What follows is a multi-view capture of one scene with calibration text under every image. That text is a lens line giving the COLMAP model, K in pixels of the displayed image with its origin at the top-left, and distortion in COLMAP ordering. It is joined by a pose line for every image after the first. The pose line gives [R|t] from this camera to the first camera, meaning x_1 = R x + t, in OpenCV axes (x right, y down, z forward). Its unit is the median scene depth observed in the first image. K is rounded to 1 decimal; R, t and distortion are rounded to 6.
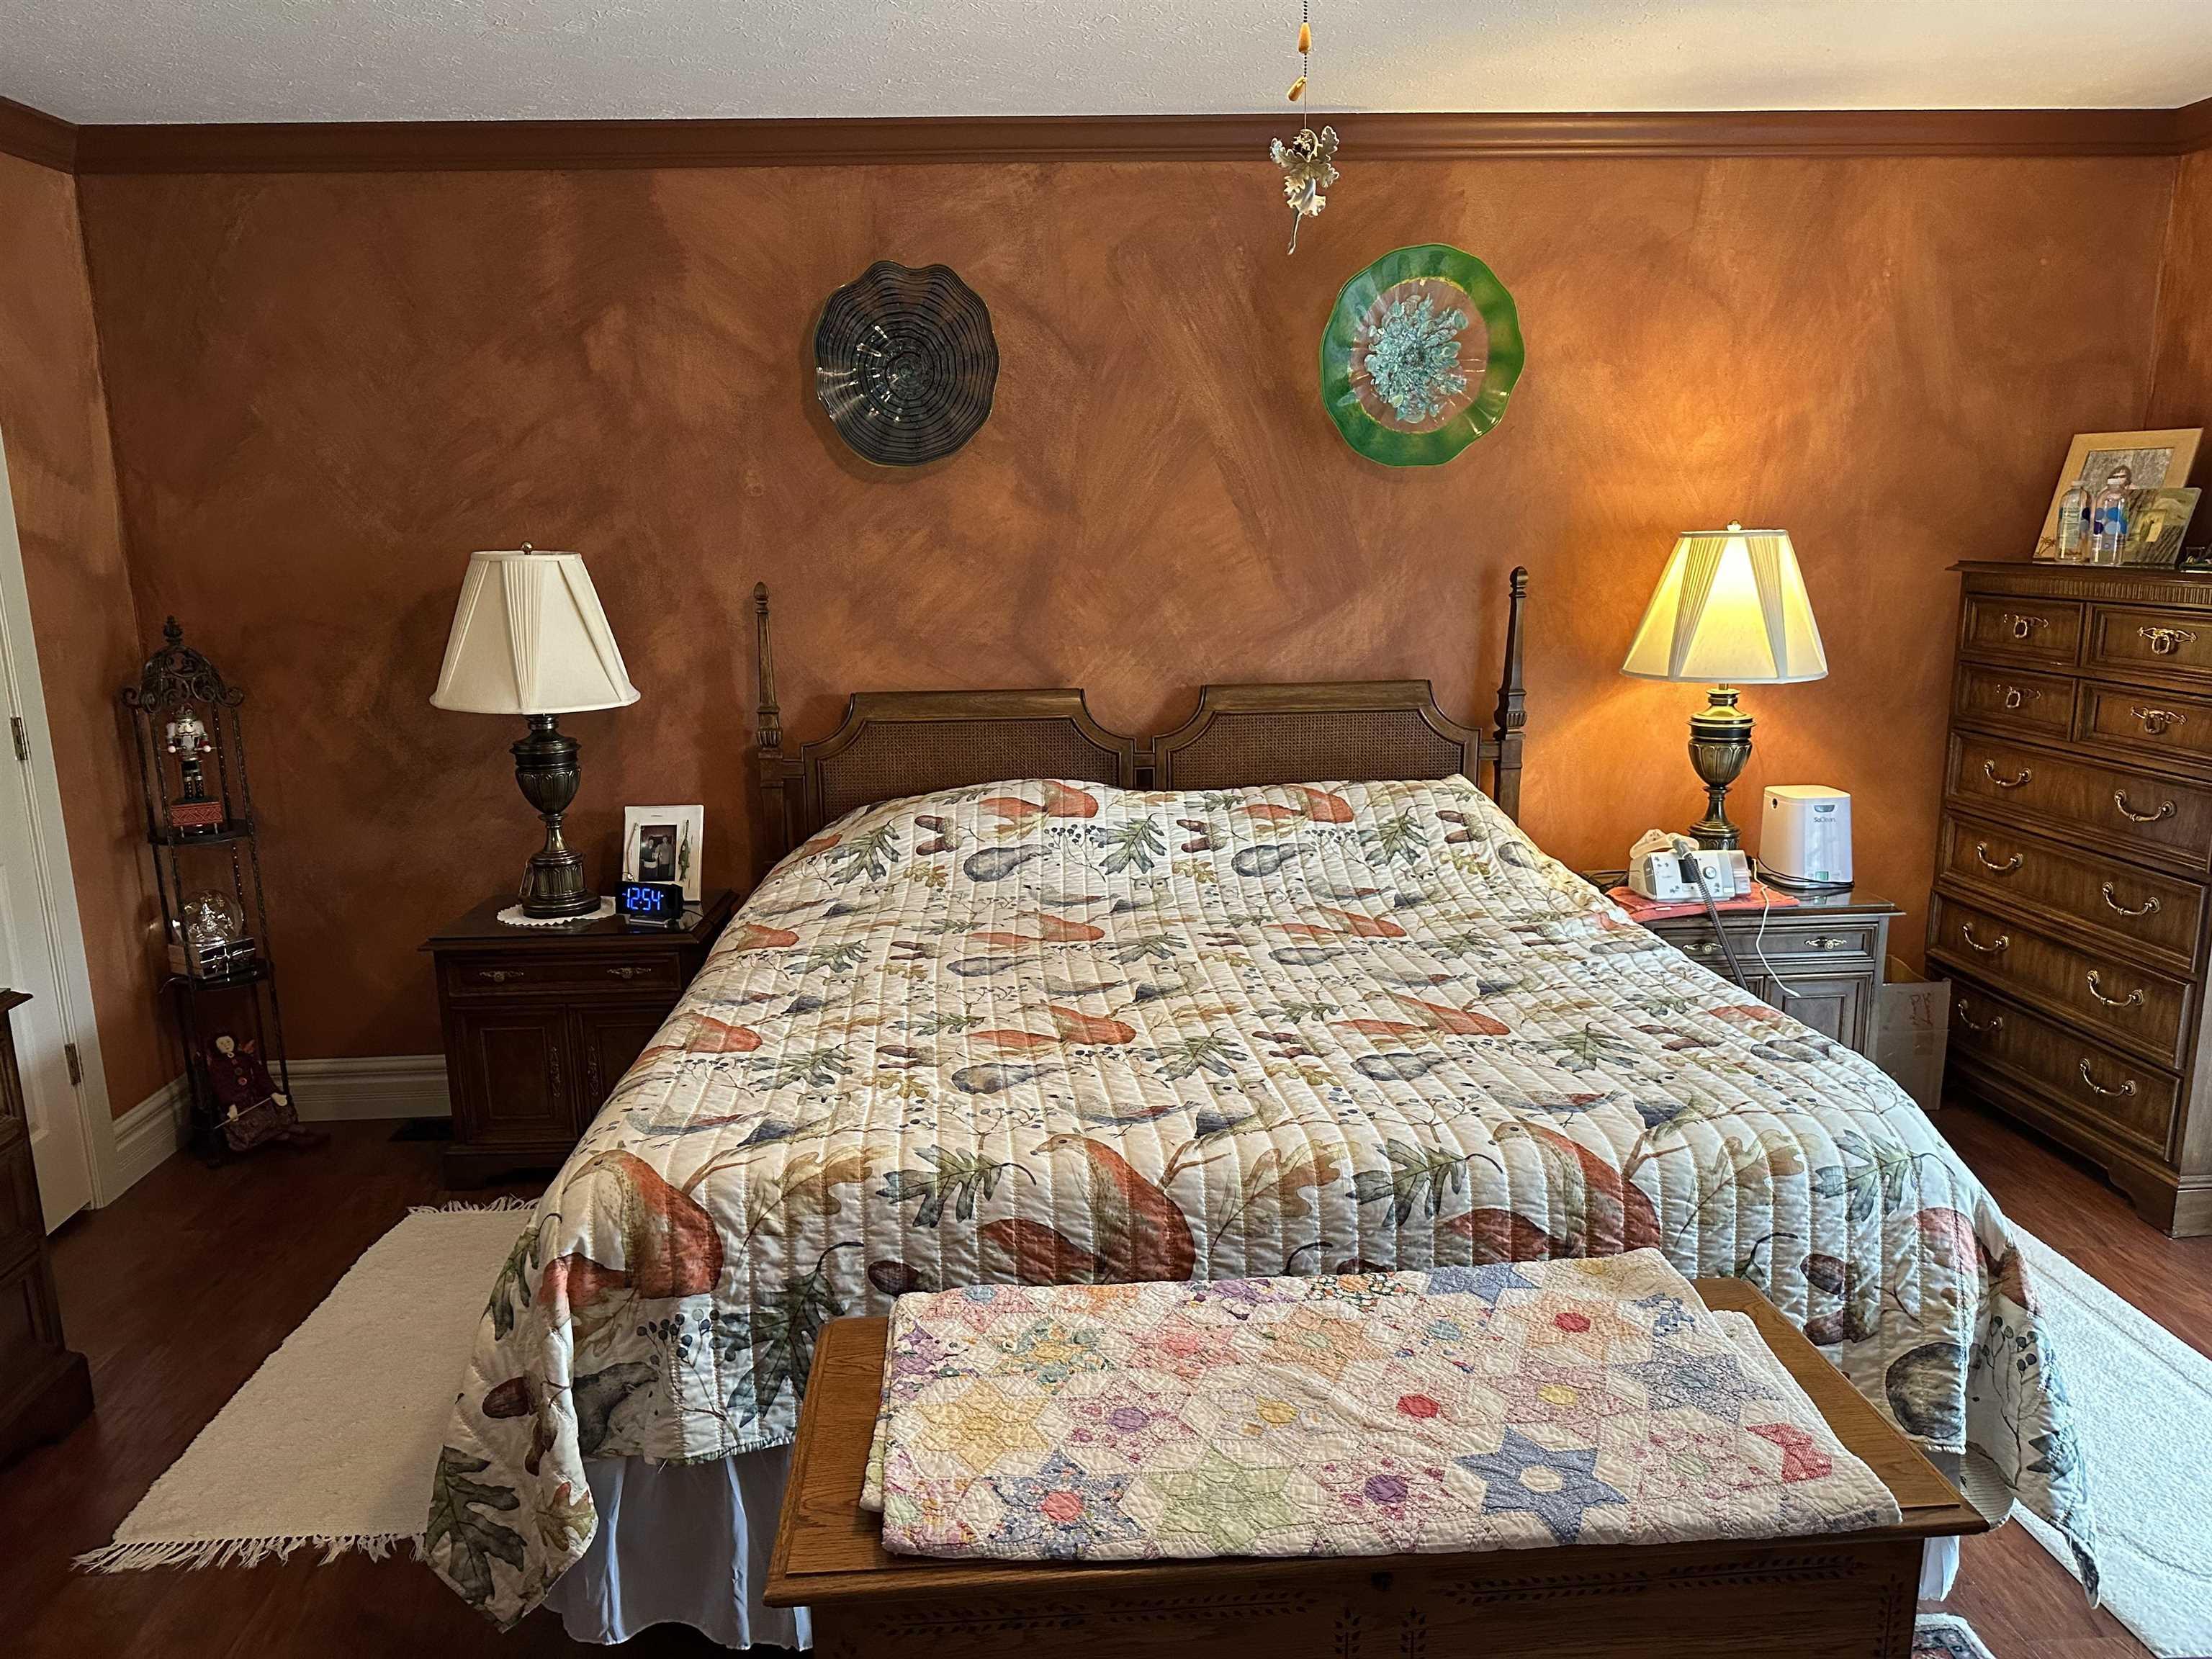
lens RADIAL K [[1538.5, 0, 1102.5], [0, 1538.5, 840.1], [0, 0, 1]] dist [0.105781, -0.153284]
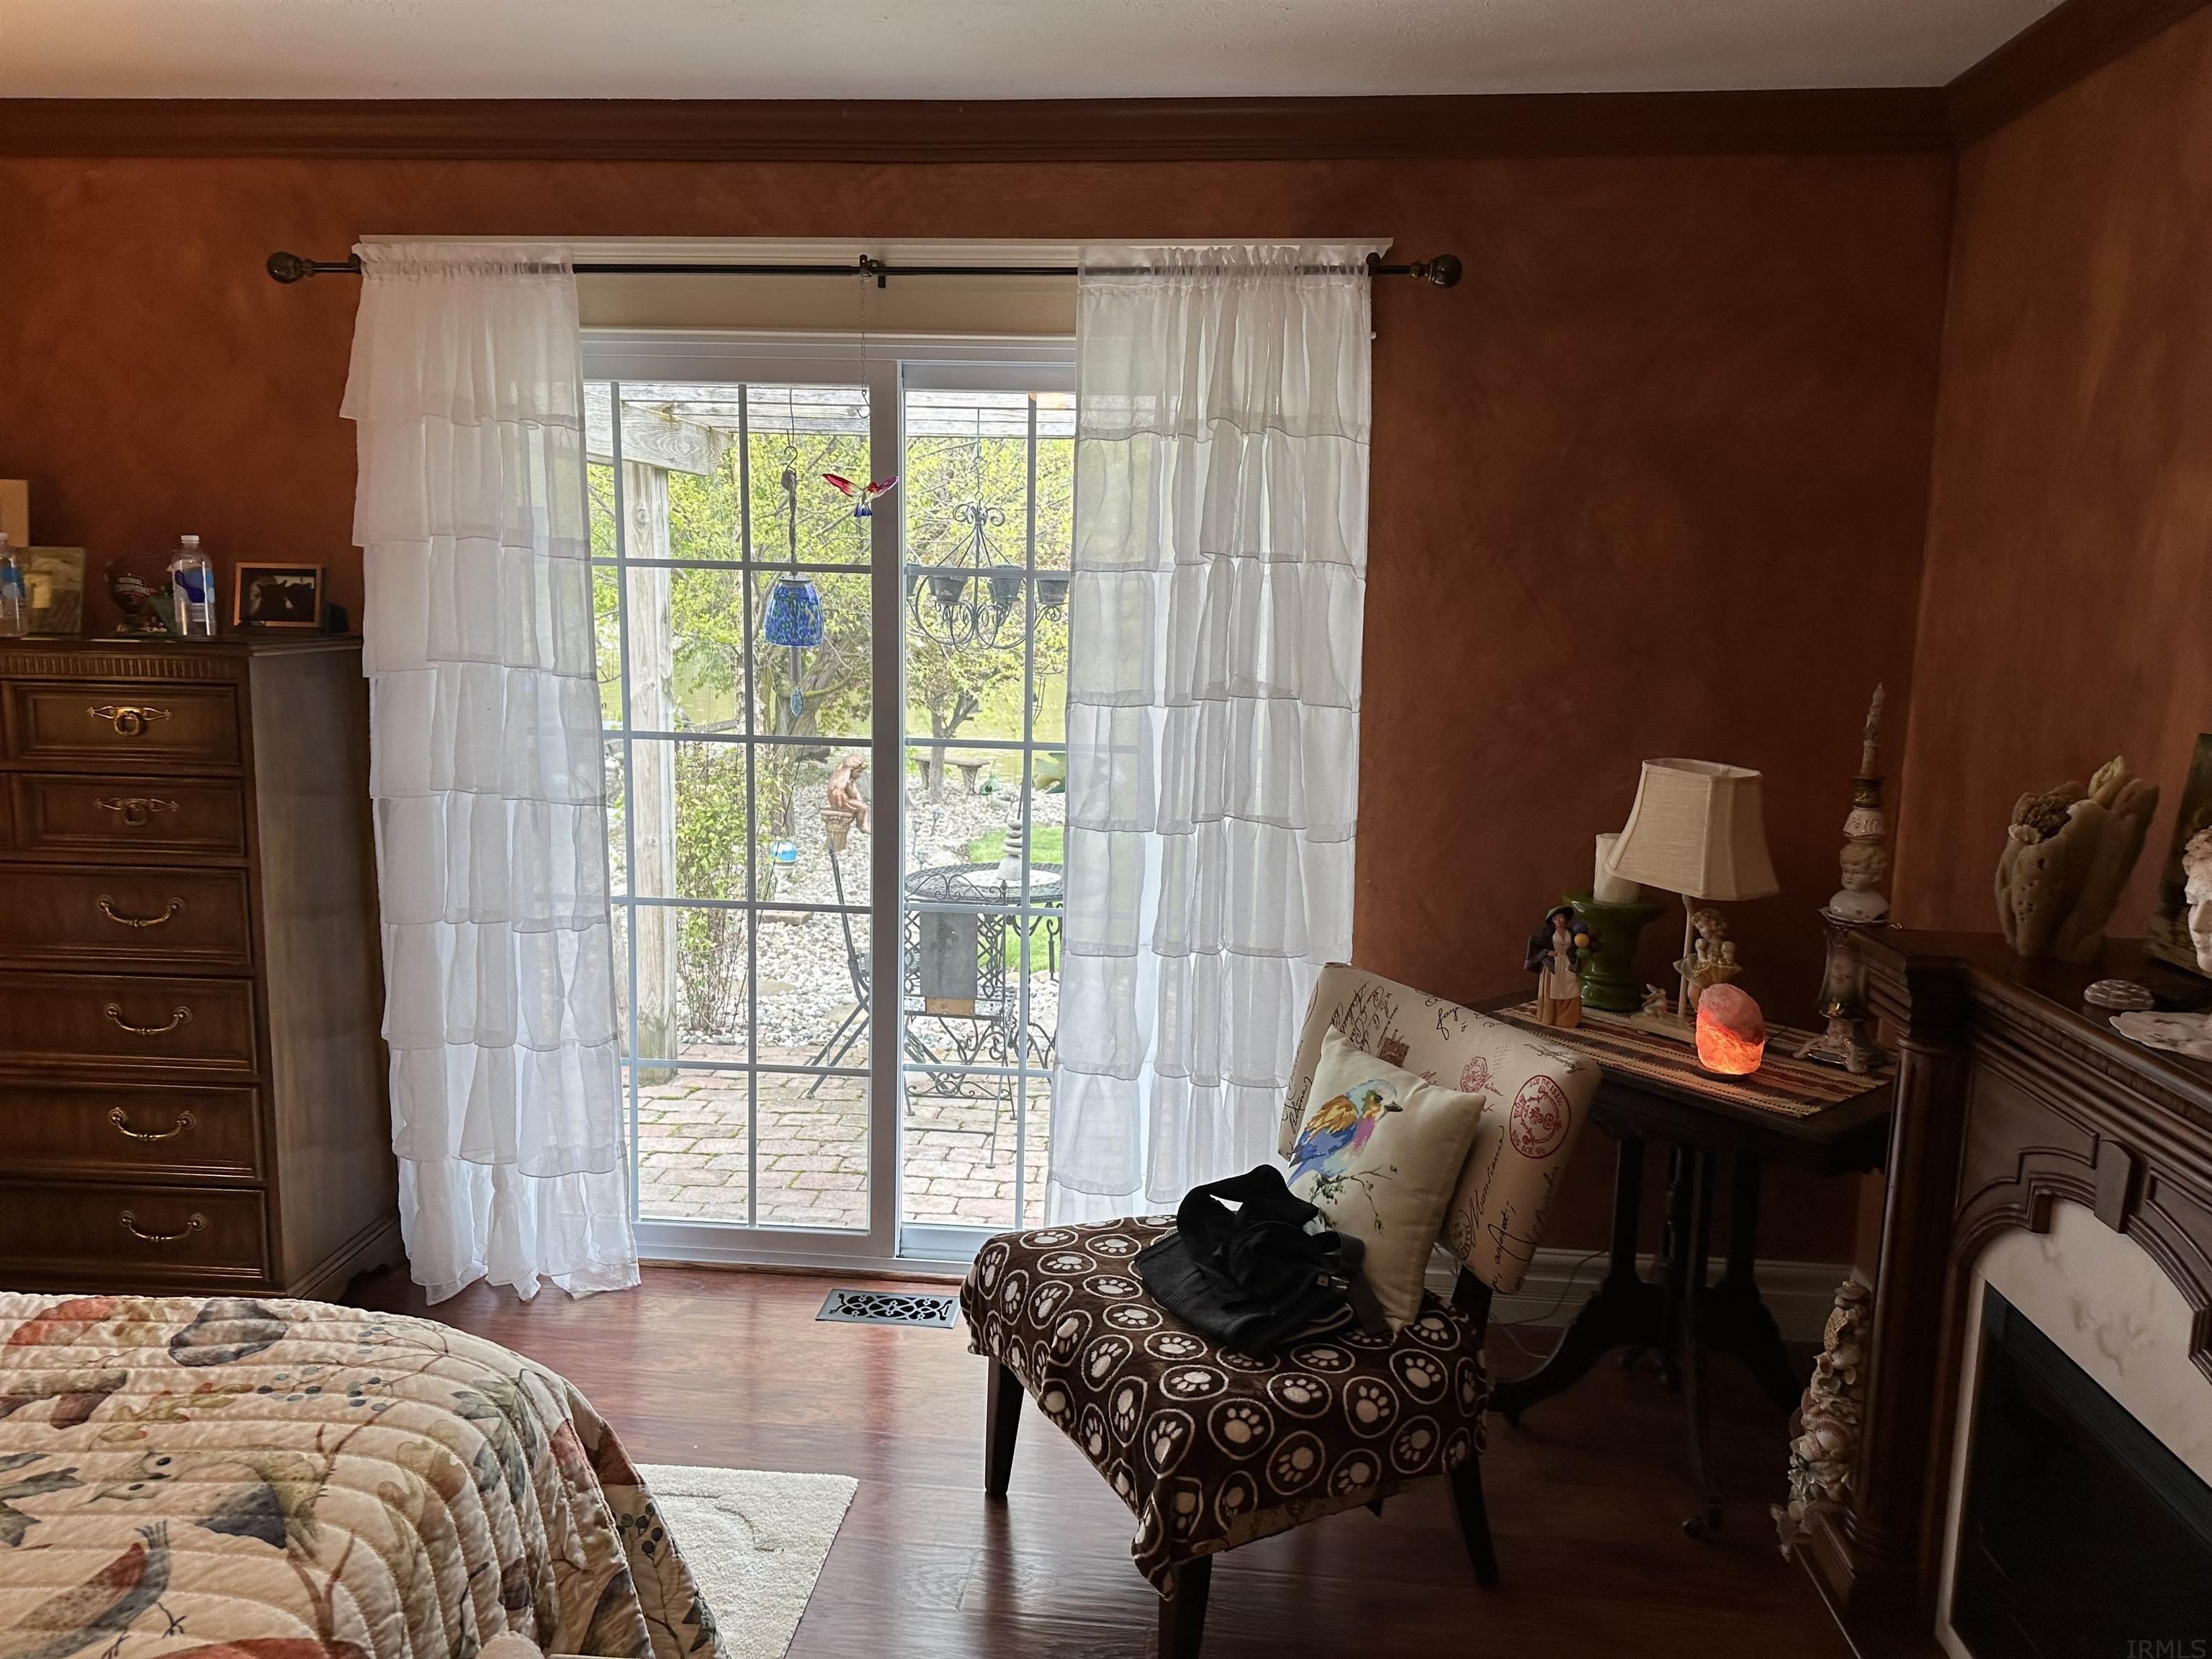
lens RADIAL K [[1542.8, 0, 1085.6], [0, 1542.8, 821.0], [0, 0, 1]] dist [0.073939, -0.098252]
pose [[0.141526, -0.128803, 0.981519, -0.148540], [0.178912, 0.978500, 0.102609, -0.087264], [-0.973633, 0.161084, 0.161527, 0.454027]]
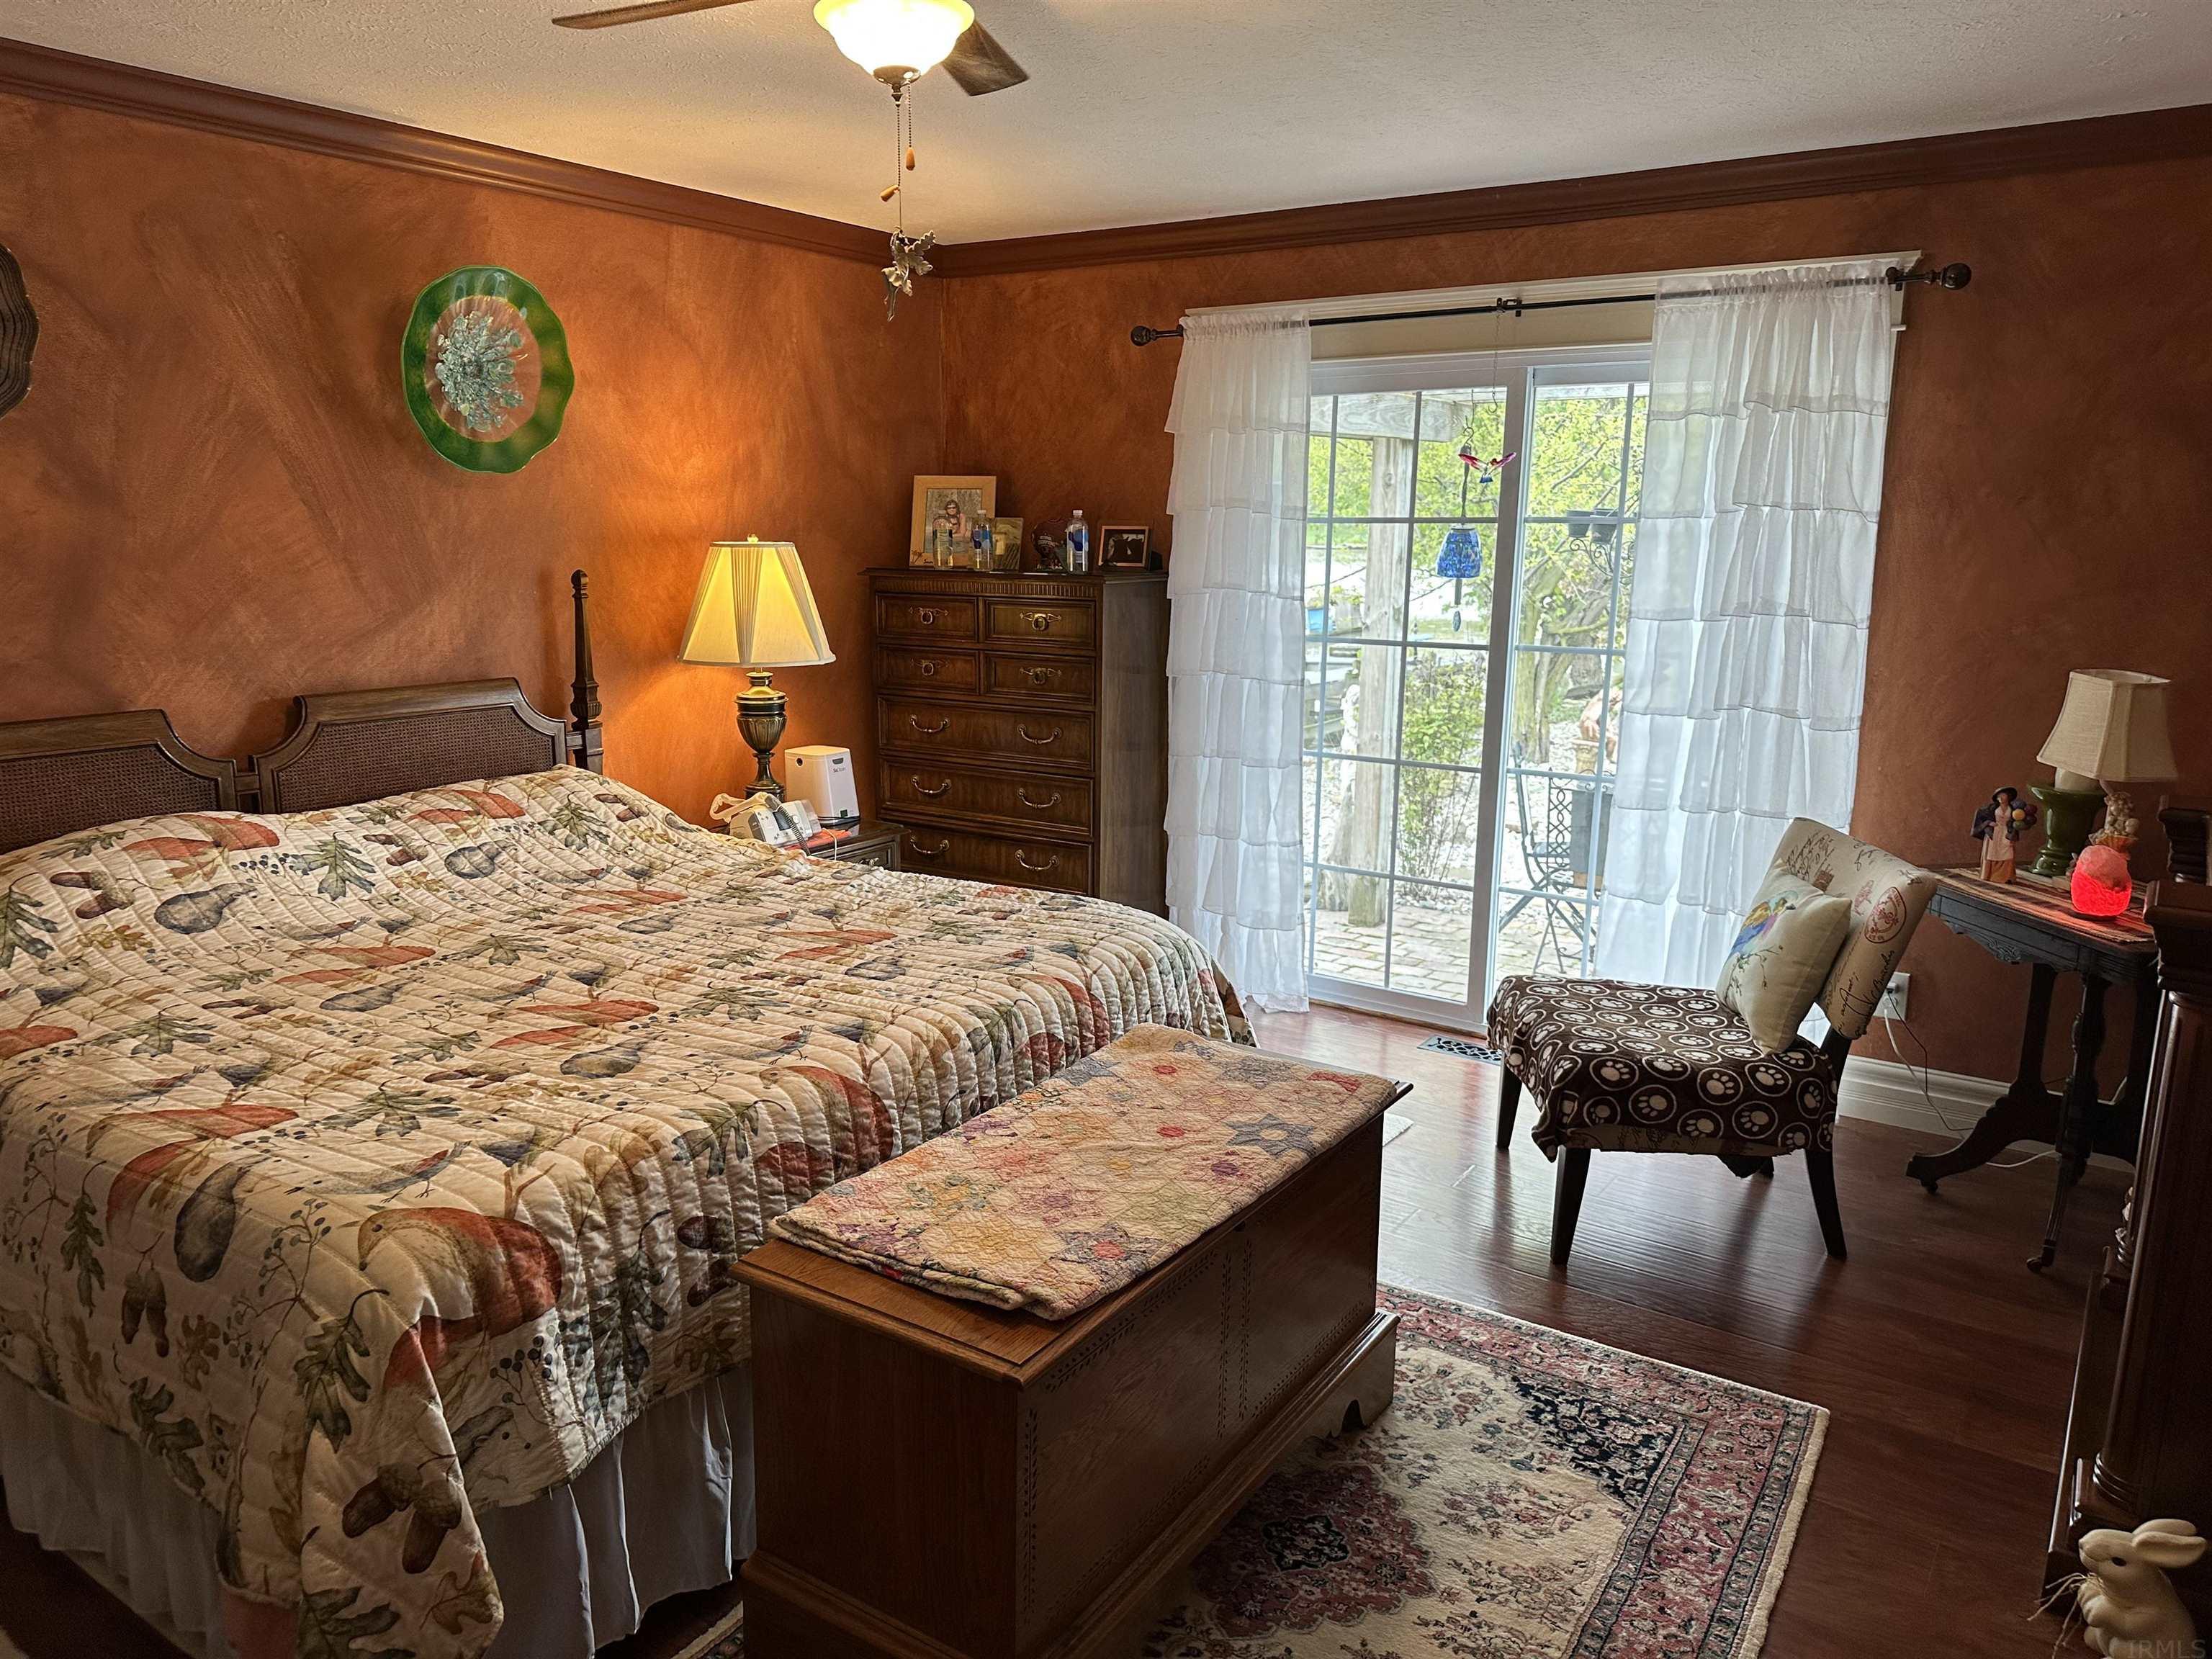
lens RADIAL K [[1538.5, 0, 1102.5], [0, 1538.5, 840.1], [0, 0, 1]] dist [0.105781, -0.153284]
pose [[0.605125, -0.140287, 0.783673, -0.615540], [0.143543, 0.987446, 0.065927, -0.012524], [-0.783083, 0.072597, 0.617665, 0.077376]]
